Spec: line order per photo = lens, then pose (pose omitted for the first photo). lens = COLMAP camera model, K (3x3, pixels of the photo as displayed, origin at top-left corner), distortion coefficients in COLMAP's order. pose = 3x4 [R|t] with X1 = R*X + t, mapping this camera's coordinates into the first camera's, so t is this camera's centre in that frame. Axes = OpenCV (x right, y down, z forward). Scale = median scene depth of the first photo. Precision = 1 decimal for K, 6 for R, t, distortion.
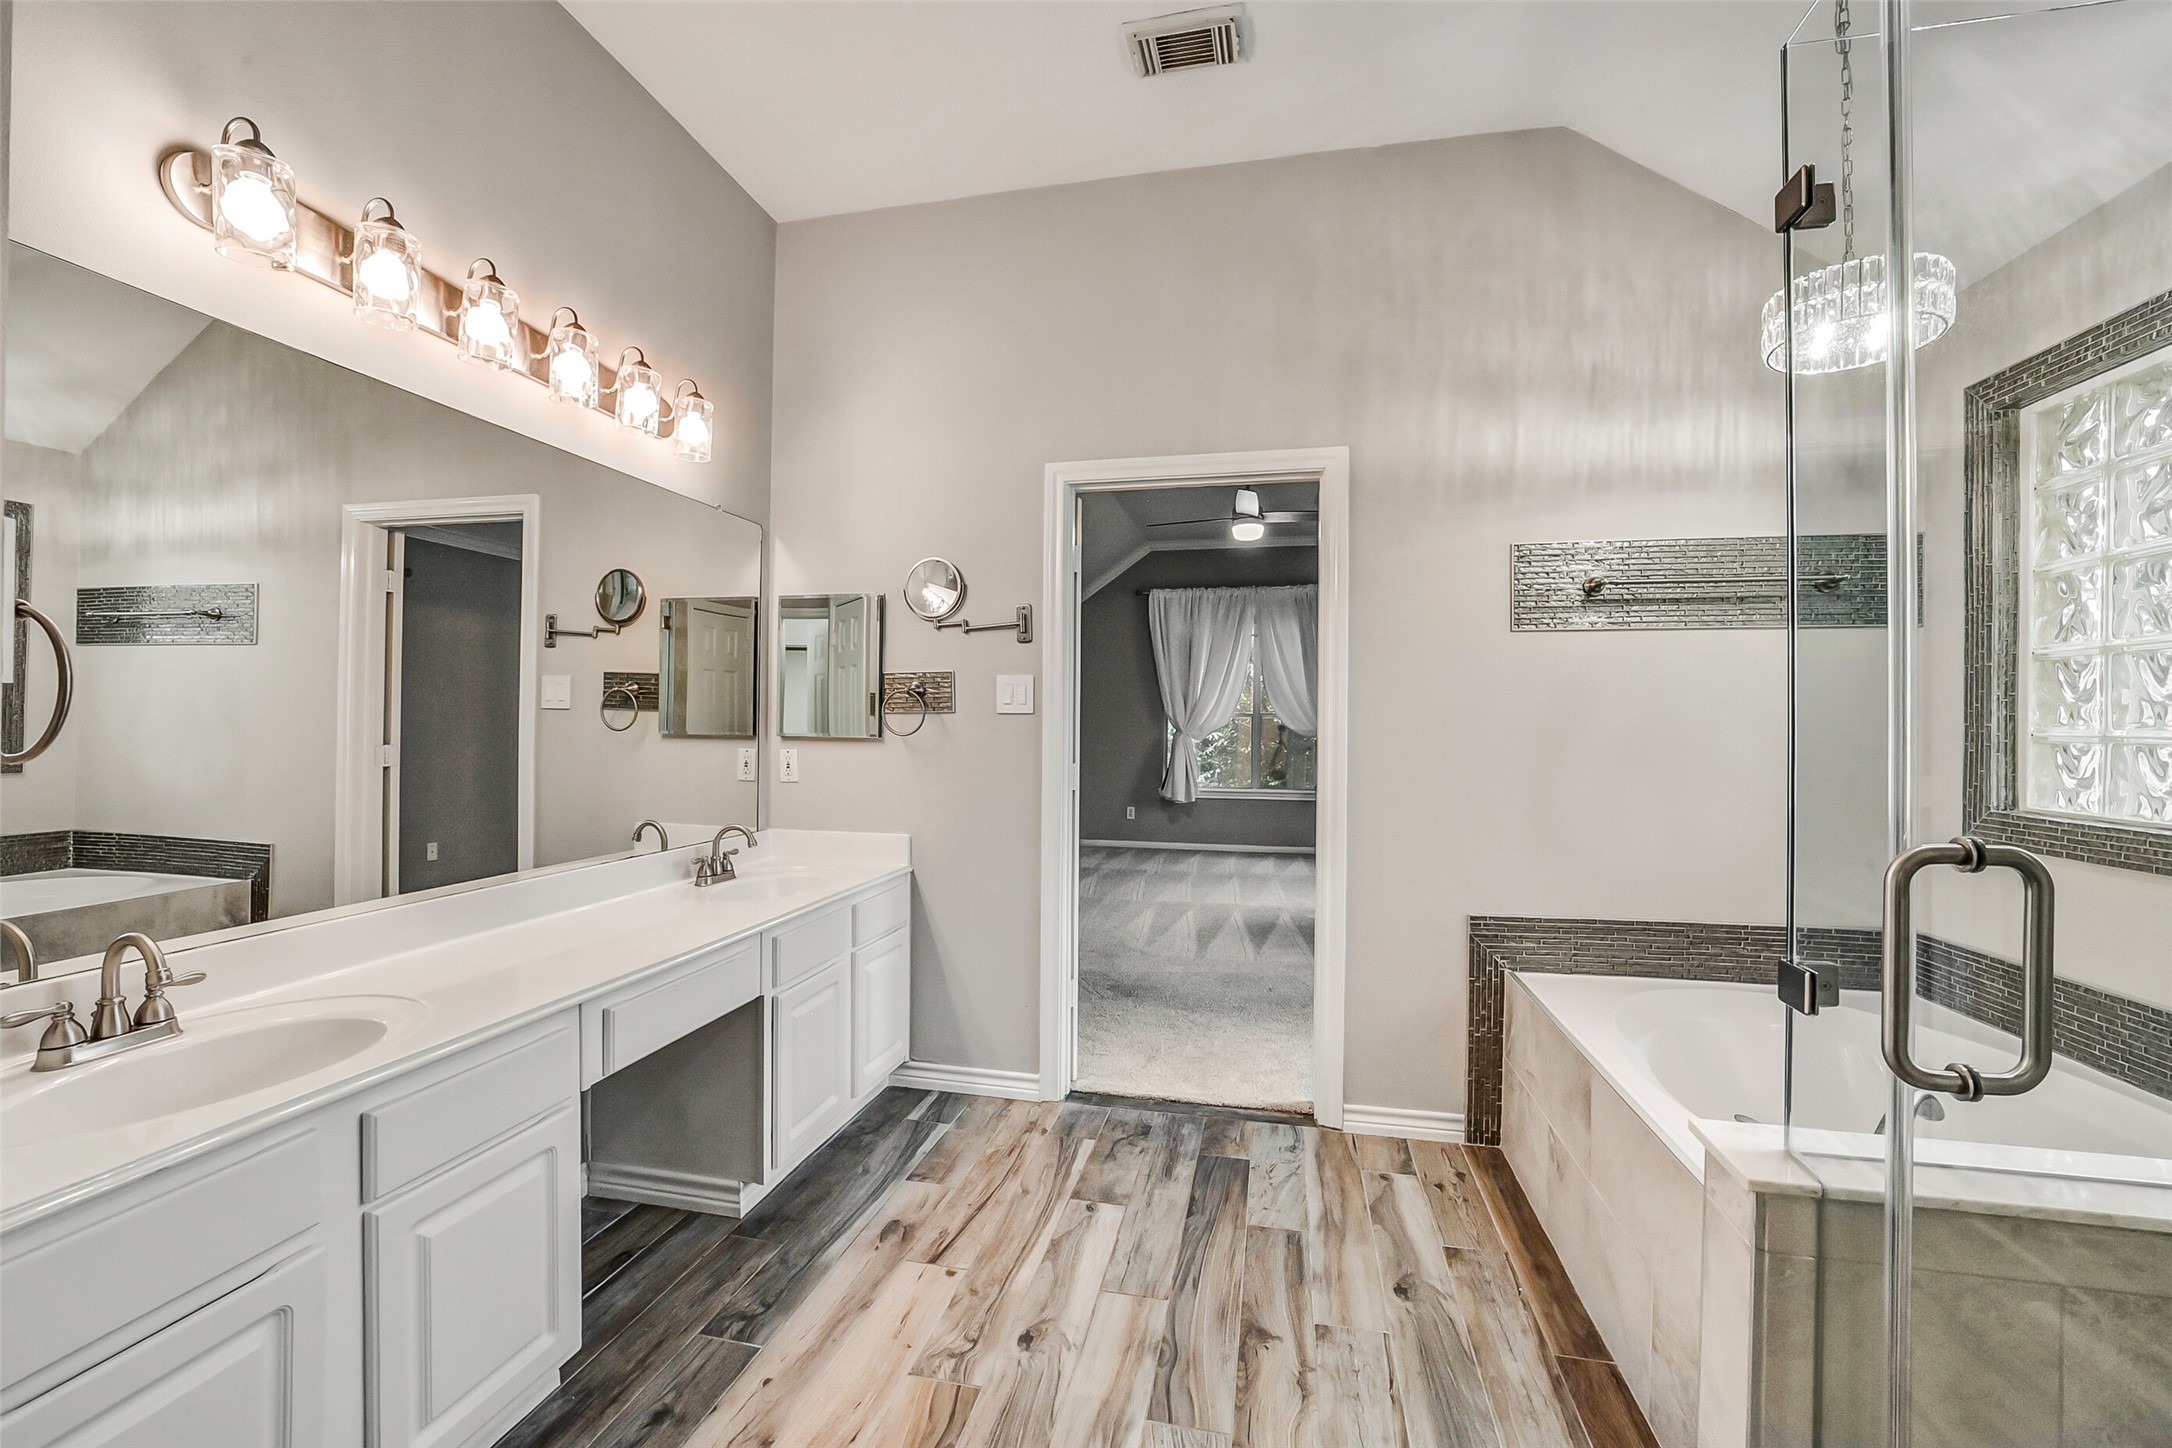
lens RADIAL K [[860.9, 0, 1090.0], [0, 860.9, 725.8], [0, 0, 1]] dist [-0.038333, 0.009393]
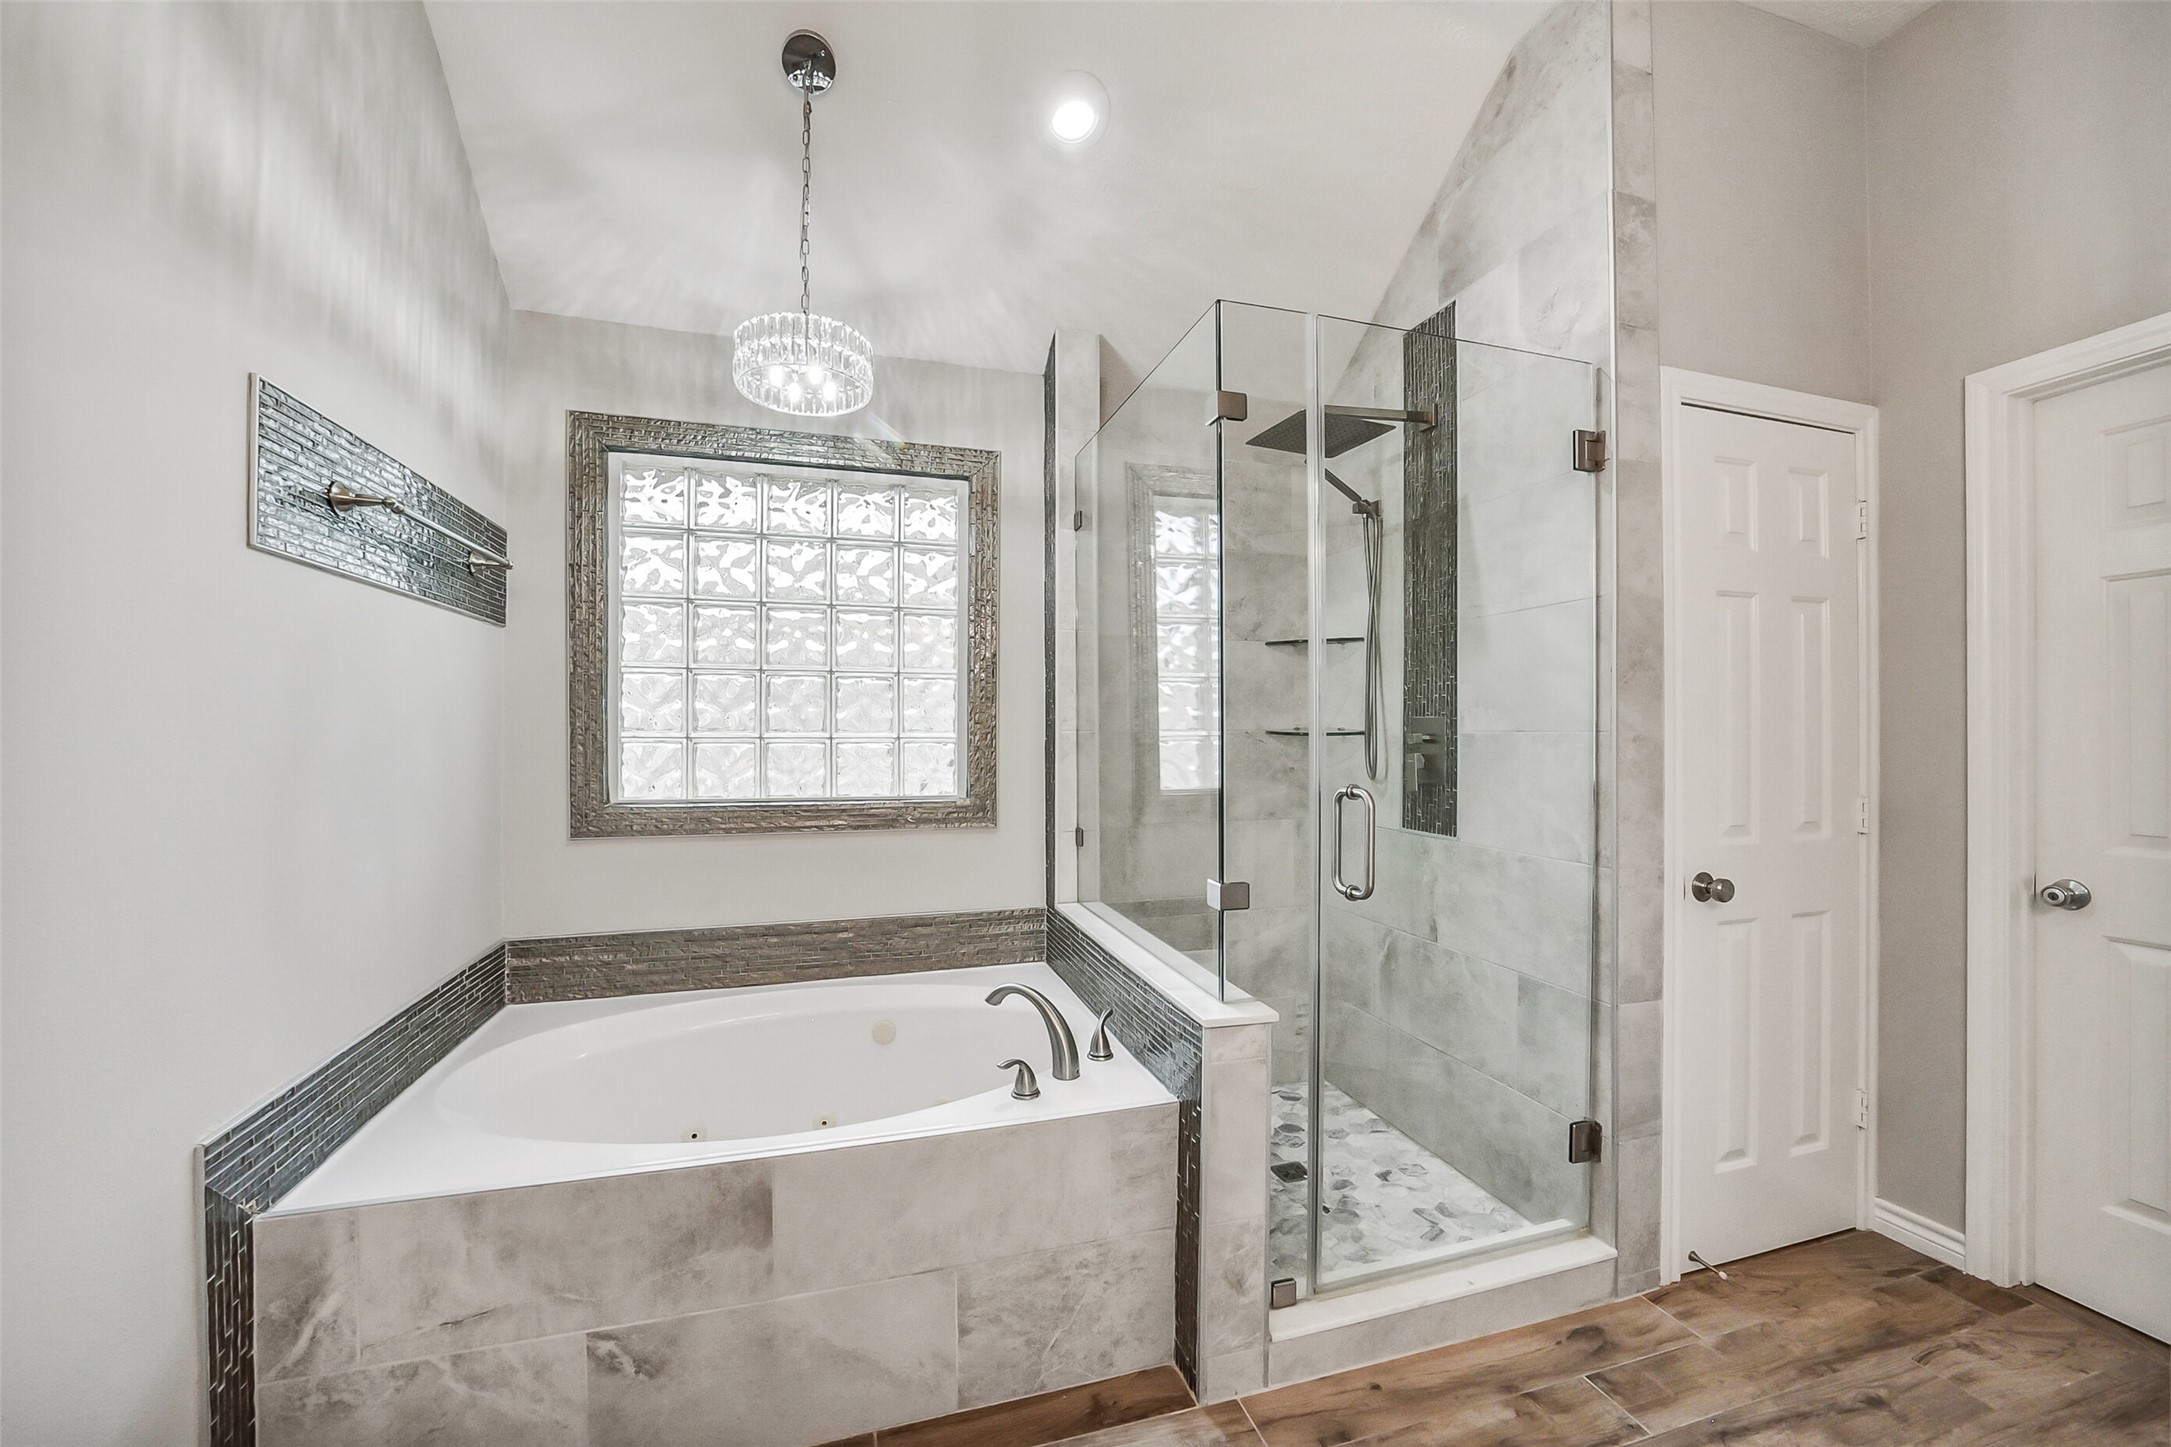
lens RADIAL K [[860.5, 0, 1089.5], [0, 860.5, 725.3], [0, 0, 1]] dist [-0.038333, 0.009393]
pose [[-0.495336, -0.008352, 0.868662, -0.270786], [-0.012763, 0.999916, 0.002337, -0.013669], [-0.868608, -0.009930, -0.495401, 1.090094]]
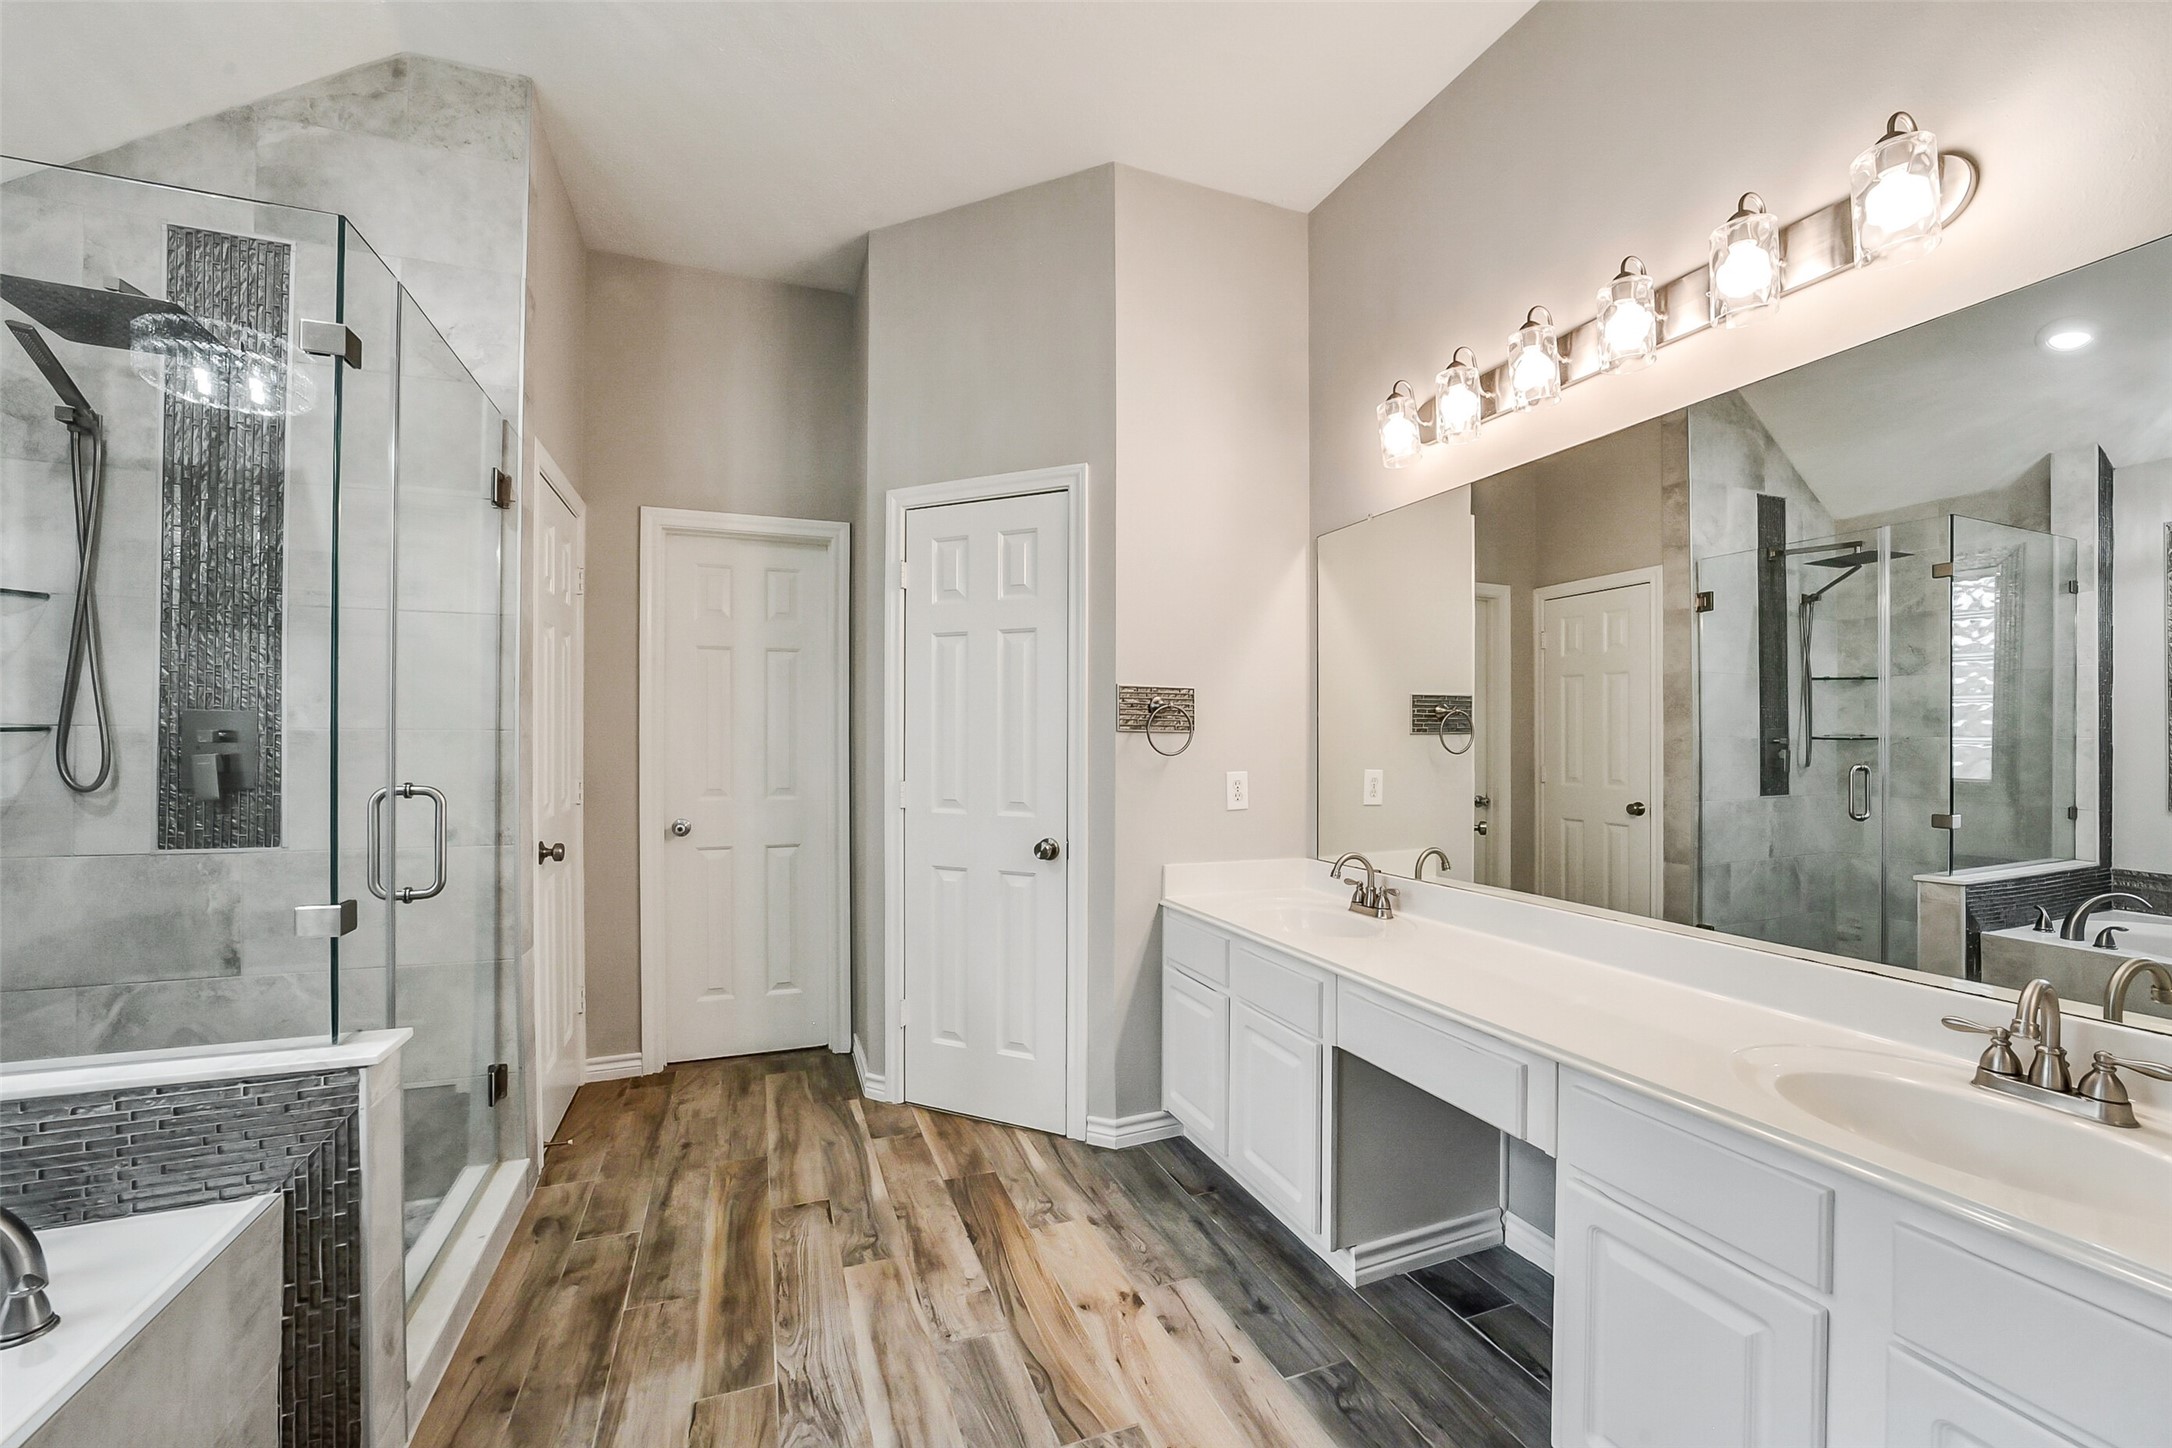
lens RADIAL K [[860.9, 0, 1090.0], [0, 860.9, 725.8], [0, 0, 1]] dist [-0.038333, 0.009393]
pose [[-0.832554, -0.024659, -0.553394, 0.325331], [-0.011635, 0.999567, -0.027036, 0.006487], [0.553821, -0.016070, -0.832481, 1.534778]]
